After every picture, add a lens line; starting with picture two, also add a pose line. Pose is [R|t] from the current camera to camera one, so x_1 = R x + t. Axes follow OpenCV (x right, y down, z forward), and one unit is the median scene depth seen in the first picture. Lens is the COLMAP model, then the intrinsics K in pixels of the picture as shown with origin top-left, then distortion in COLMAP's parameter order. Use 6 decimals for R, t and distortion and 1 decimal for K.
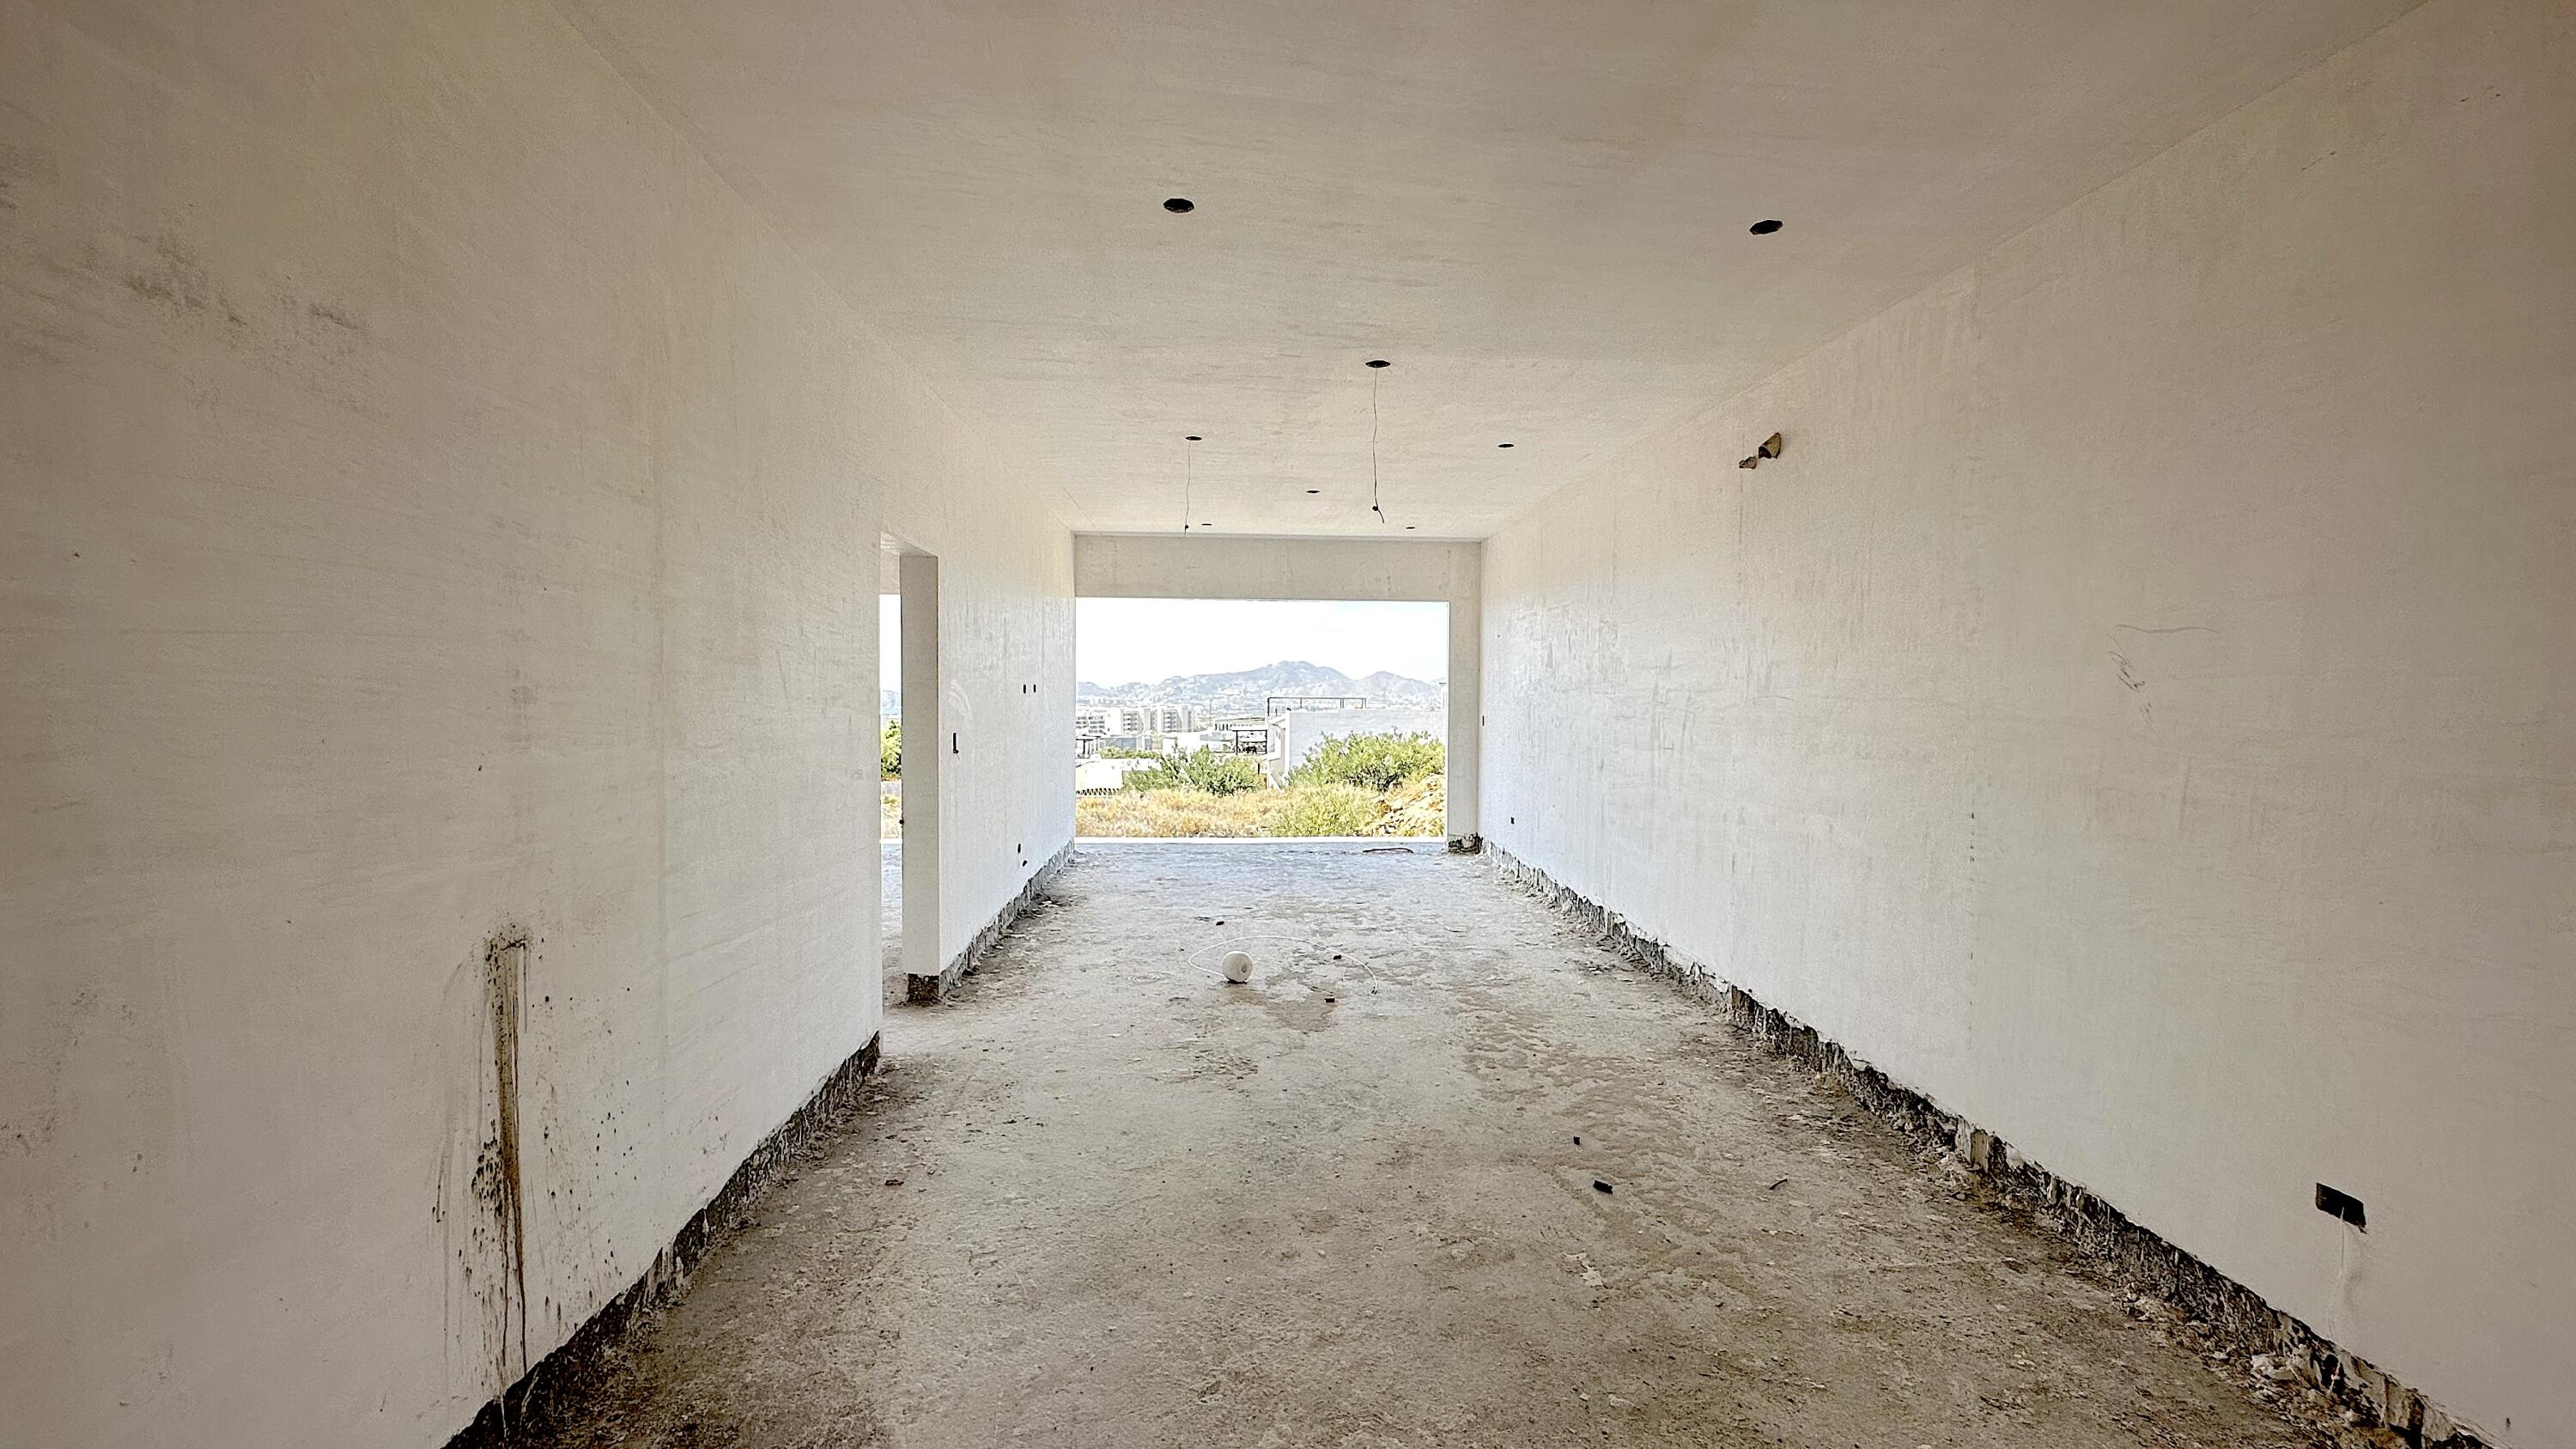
lens RADIAL K [[1026.9, 0, 1292.4], [0, 1026.9, 715.3], [0, 0, 1]] dist [-0.002962, 0.000002]
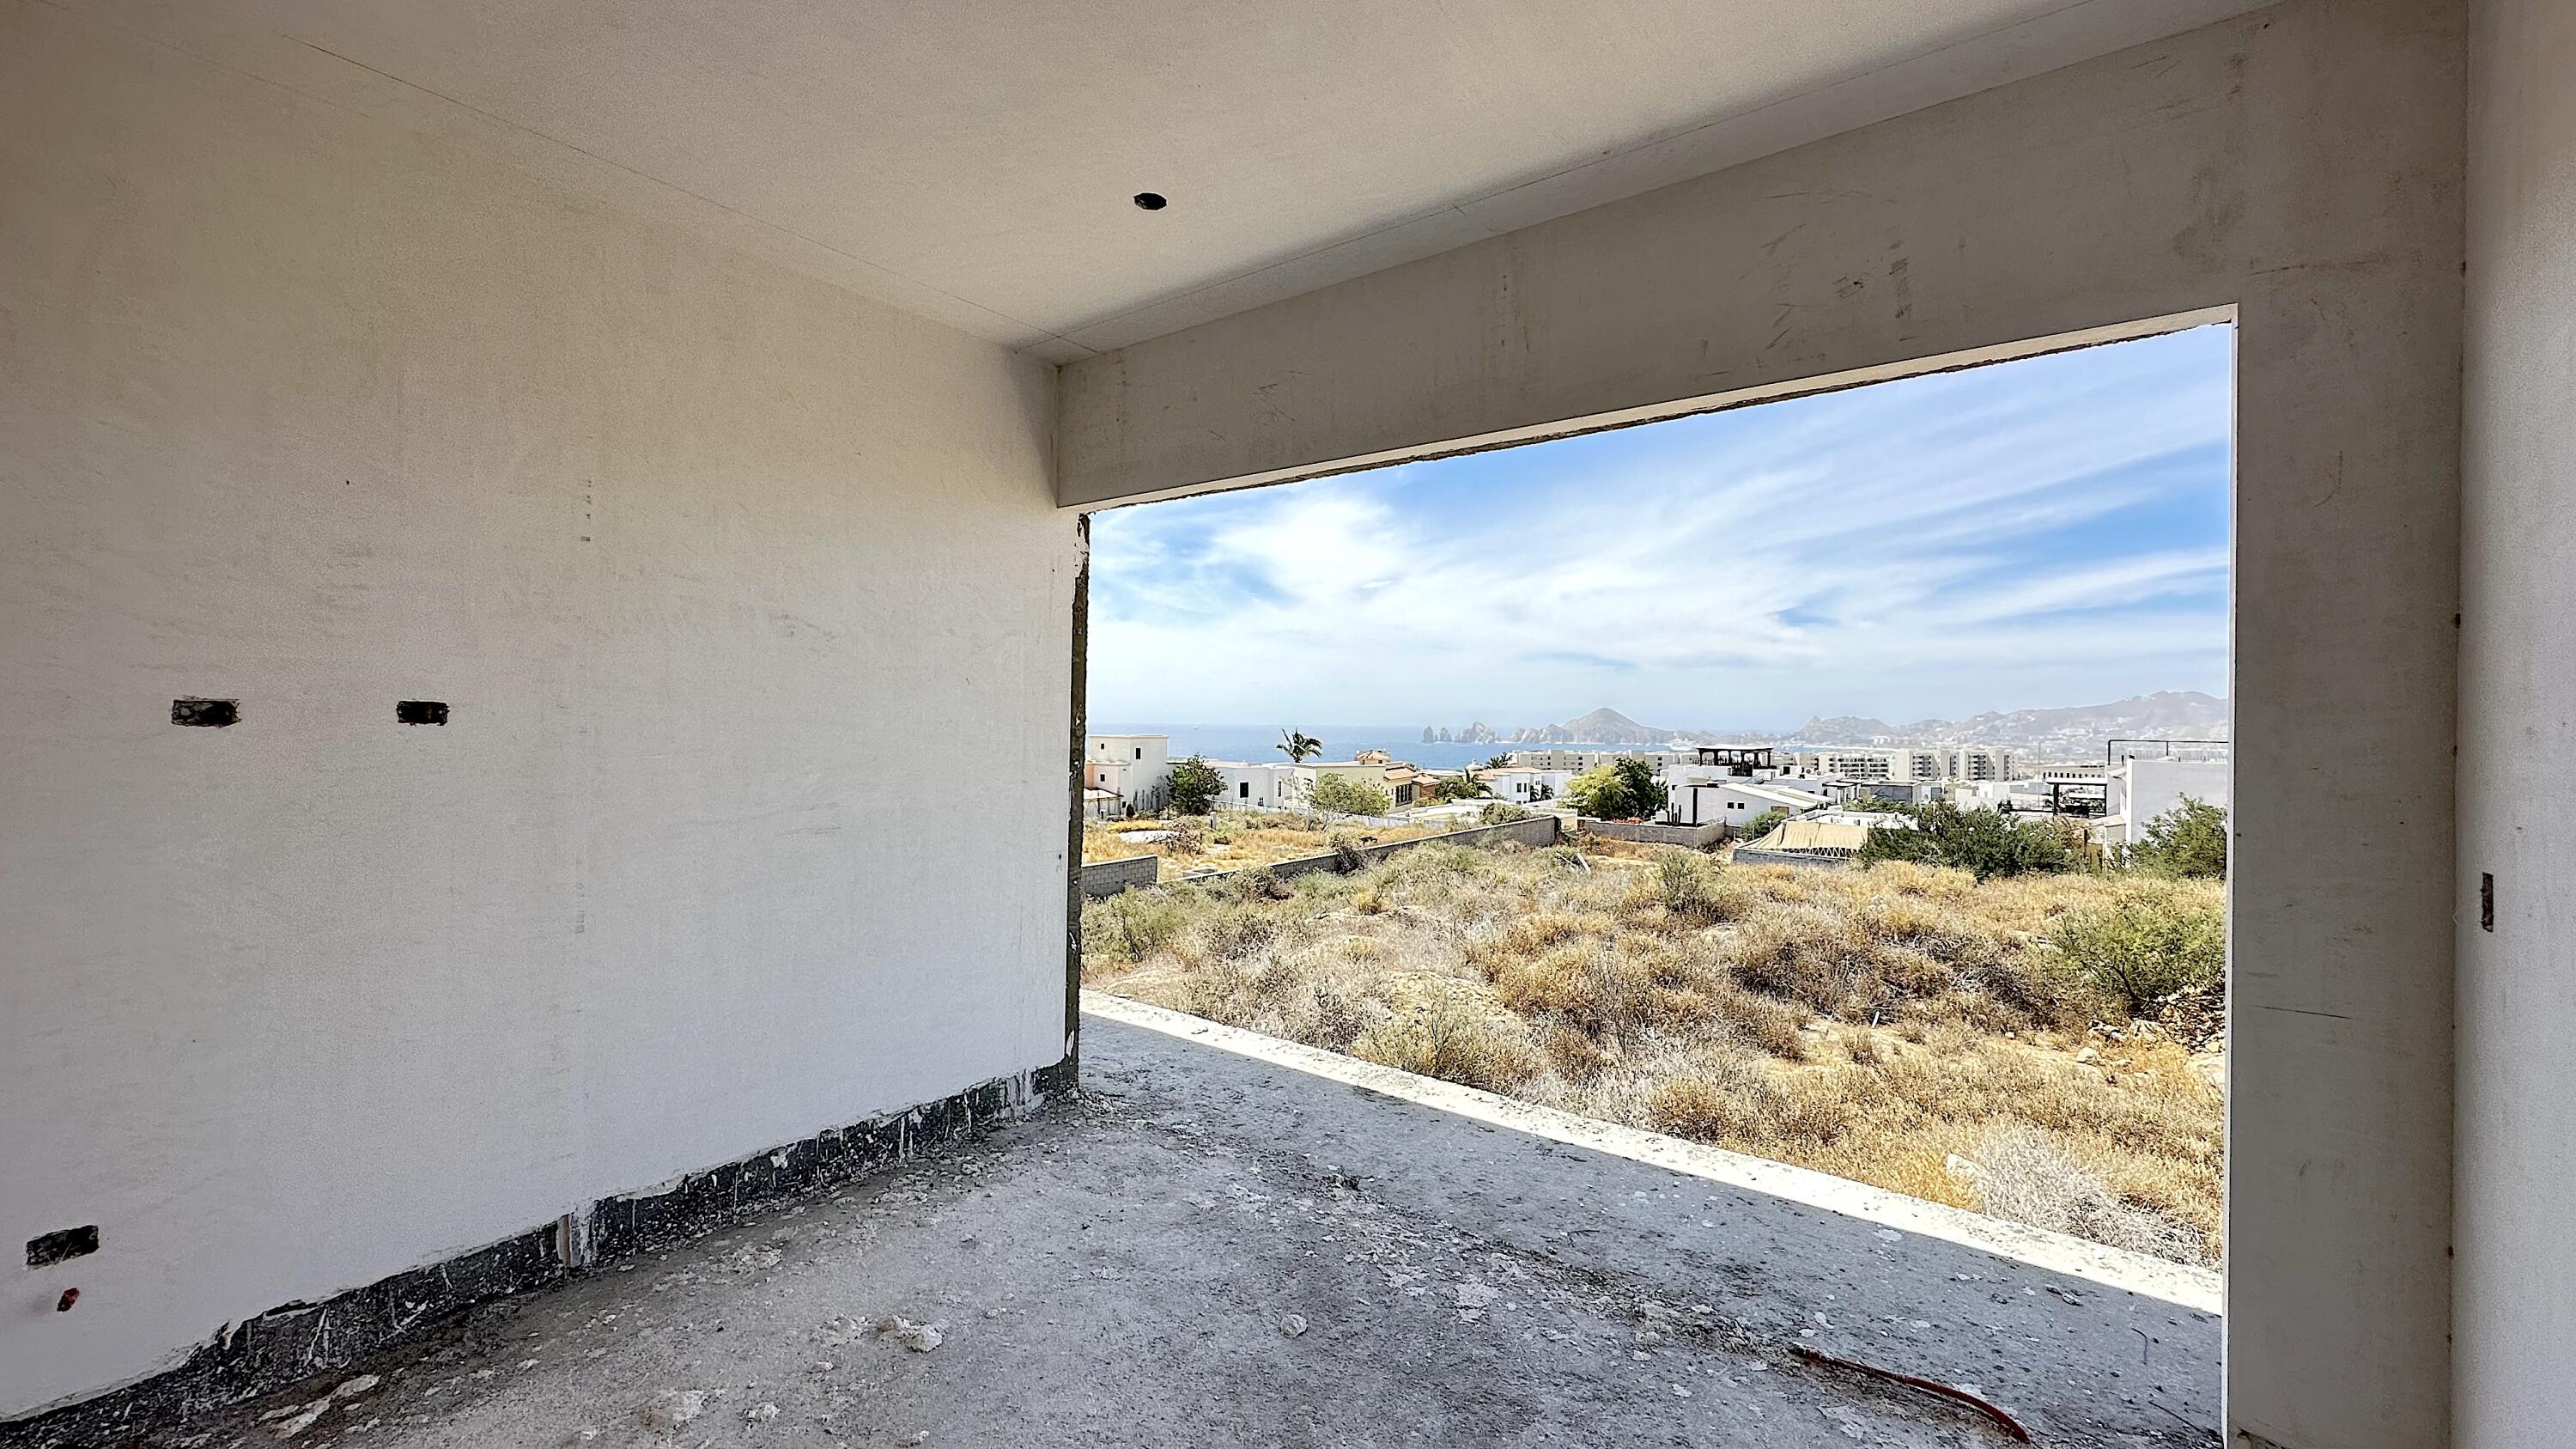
lens RADIAL K [[1026.9, 0, 1292.4], [0, 1026.9, 715.3], [0, 0, 1]] dist [-0.002962, 0.000002]
pose [[0.757789, -0.001947, -0.652497, 0.328021], [-0.021707, 0.999367, -0.028193, -0.039861], [0.652138, 0.035529, 0.757267, 1.659838]]
